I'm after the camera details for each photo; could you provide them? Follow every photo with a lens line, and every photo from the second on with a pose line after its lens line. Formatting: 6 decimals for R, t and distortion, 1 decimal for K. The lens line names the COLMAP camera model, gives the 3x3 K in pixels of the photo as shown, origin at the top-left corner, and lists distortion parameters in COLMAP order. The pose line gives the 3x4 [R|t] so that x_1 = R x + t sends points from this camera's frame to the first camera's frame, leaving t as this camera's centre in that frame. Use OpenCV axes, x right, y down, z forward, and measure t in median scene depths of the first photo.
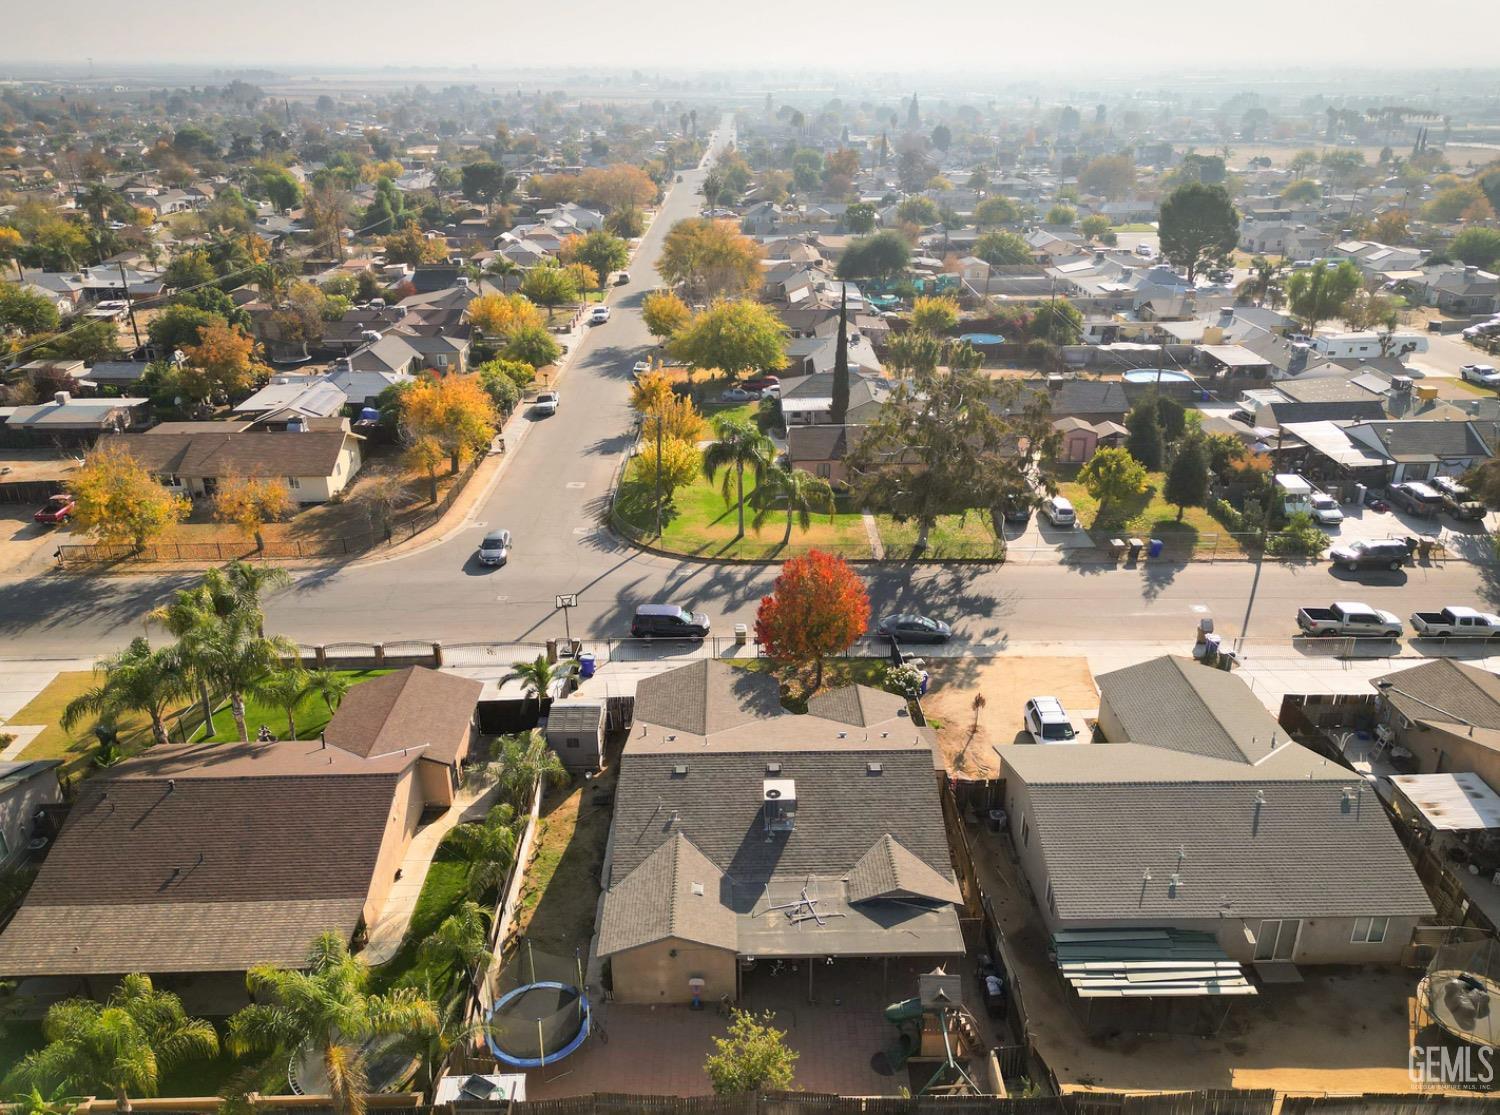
lens RADIAL K [[1063.2, 0, 749.3], [0, 1063.2, 557.6], [0, 0, 1]] dist [0.000089, 0.000214]
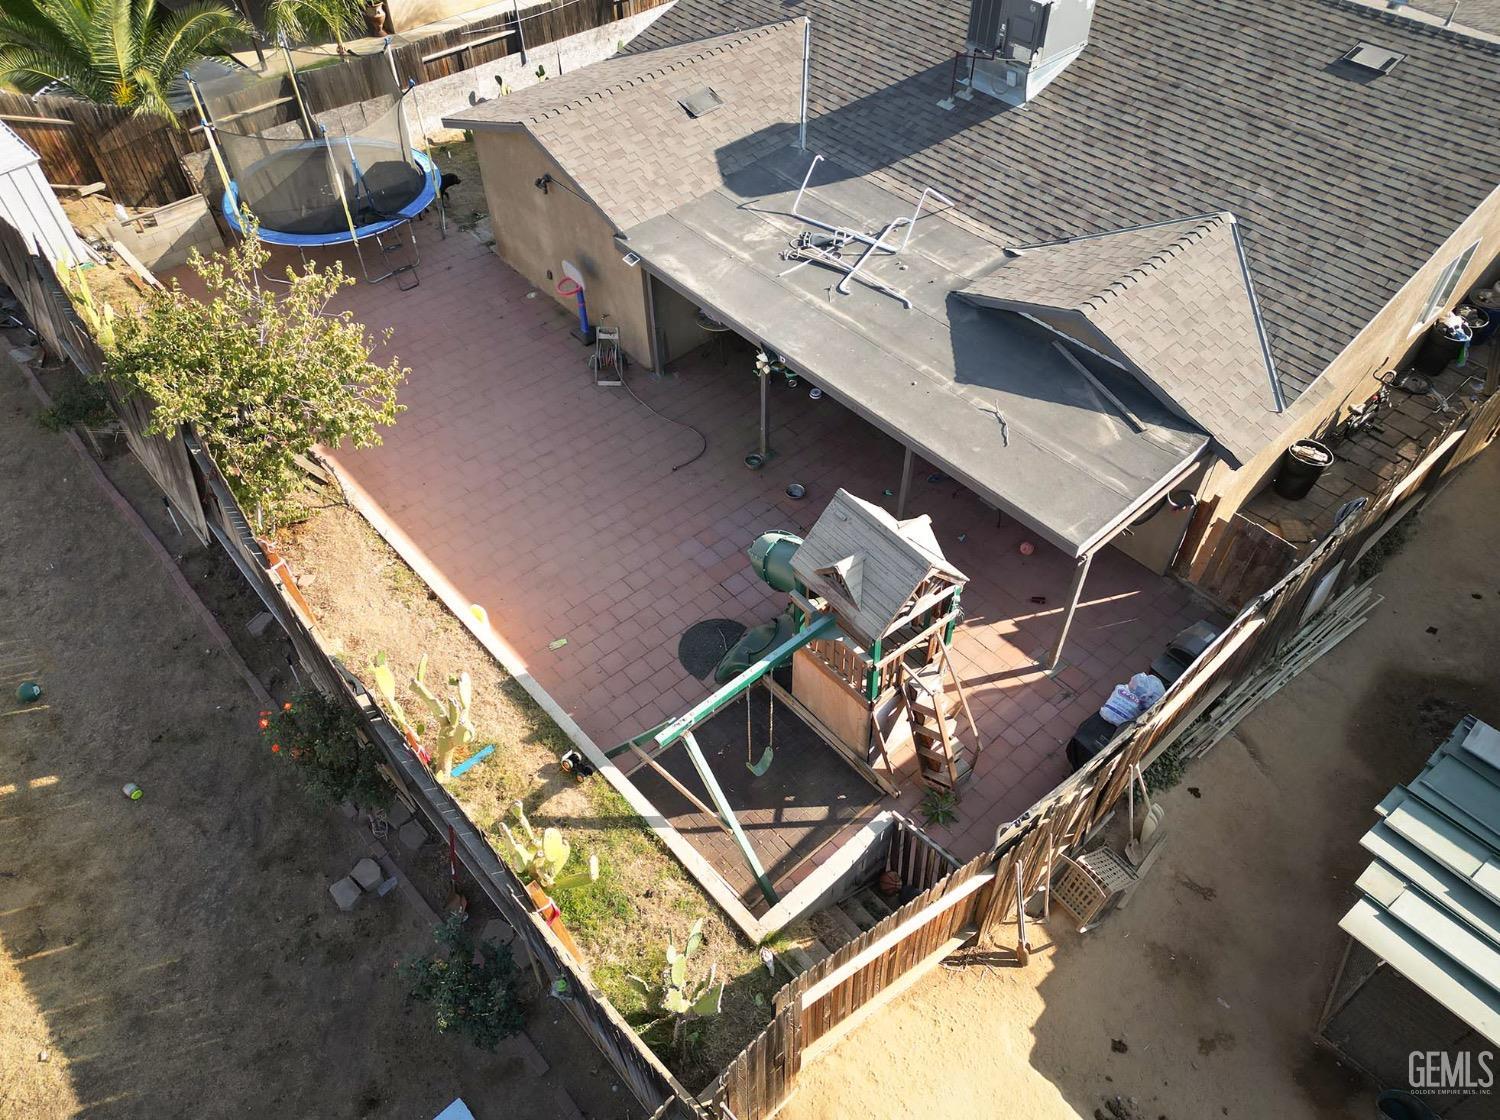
lens RADIAL K [[1063.2, 0, 751.9], [0, 1063.2, 560.7], [0, 0, 1]] dist [0.000089, 0.000214]
pose [[0.651712, 0.559184, -0.512430, 0.285835], [-0.272987, 0.803270, 0.529373, 0.230794], [0.707637, -0.205112, 0.676150, 0.703522]]
